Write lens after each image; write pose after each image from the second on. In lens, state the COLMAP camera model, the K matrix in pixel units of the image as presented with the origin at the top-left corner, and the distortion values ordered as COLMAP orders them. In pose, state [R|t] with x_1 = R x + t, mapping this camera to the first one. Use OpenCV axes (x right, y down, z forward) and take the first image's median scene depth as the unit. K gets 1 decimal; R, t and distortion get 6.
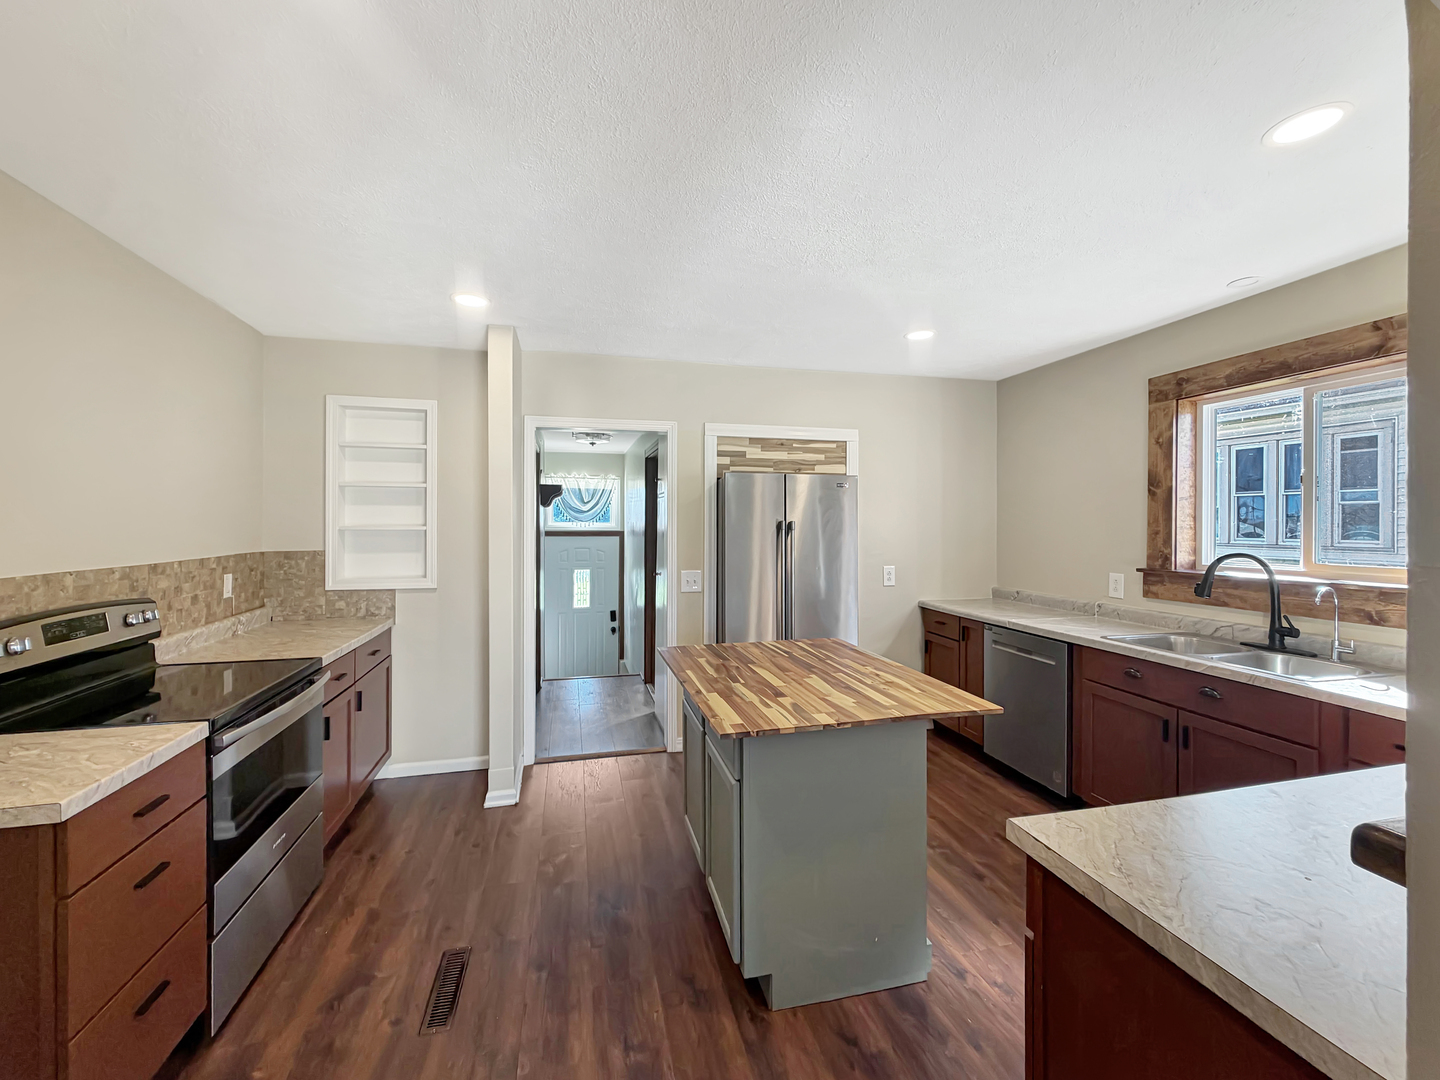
lens RADIAL K [[586.7, 0, 710.8], [0, 586.7, 529.7], [0, 0, 1]] dist [0.003700, 0.000191]
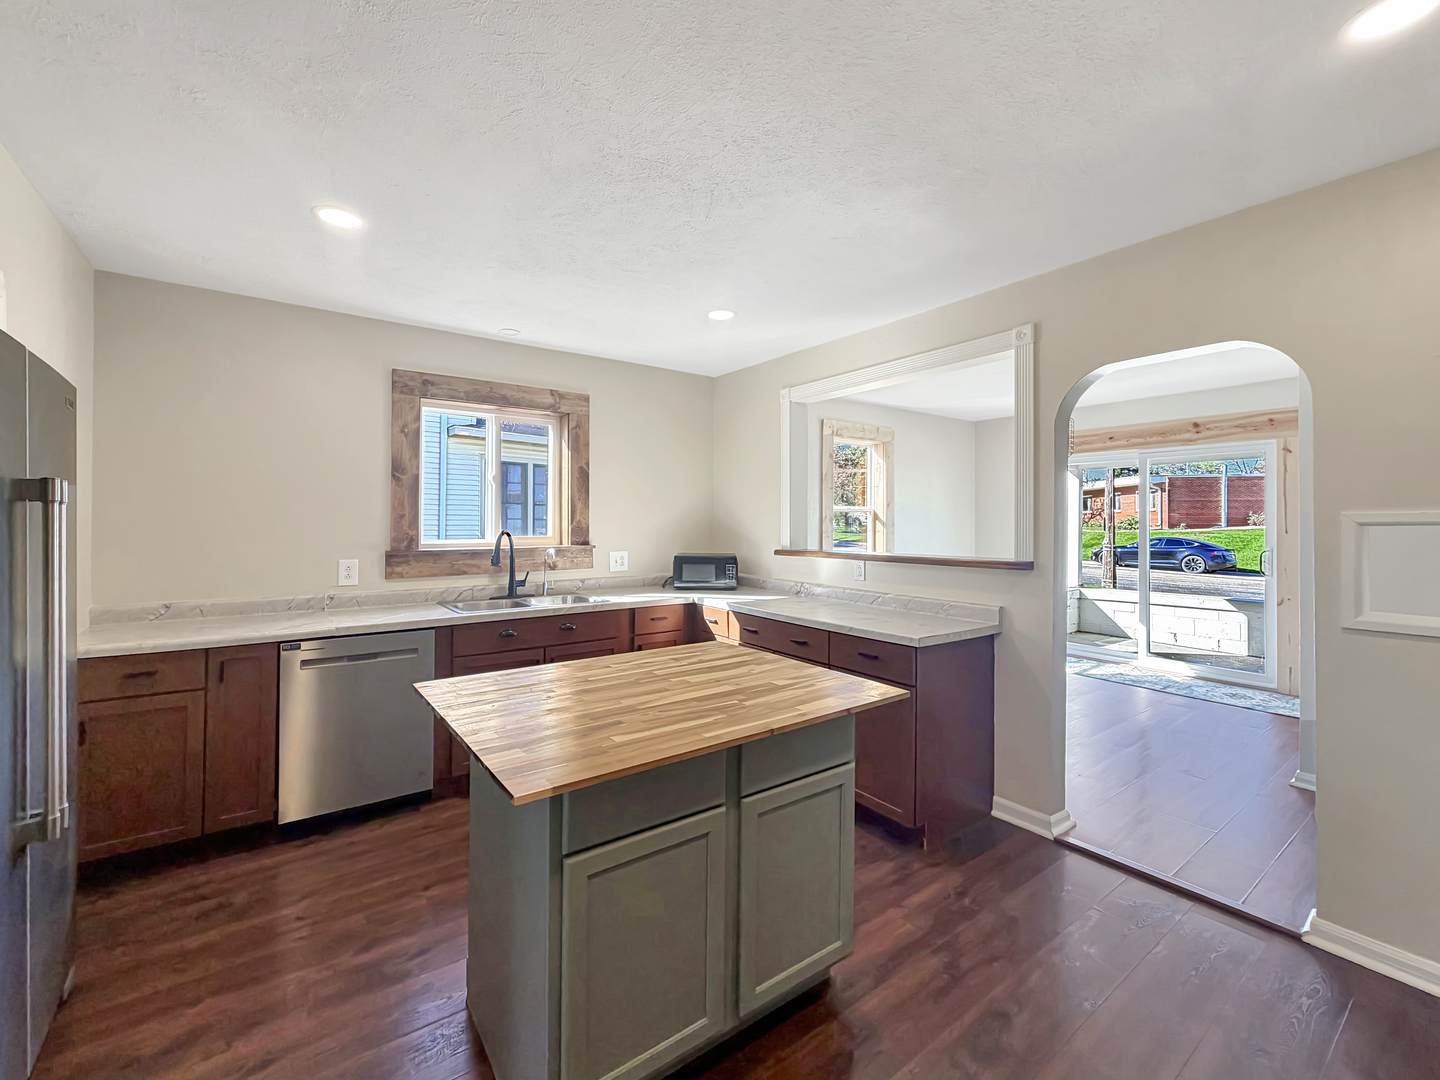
lens RADIAL K [[586.7, 0, 703.9], [0, 586.7, 520.8], [0, 0, 1]] dist [0.003700, 0.000191]
pose [[-0.363749, 0.000255, 0.931497, -0.431417], [0.005834, 0.999981, 0.002004, 0.014645], [-0.931479, 0.006163, -0.363743, 0.880260]]
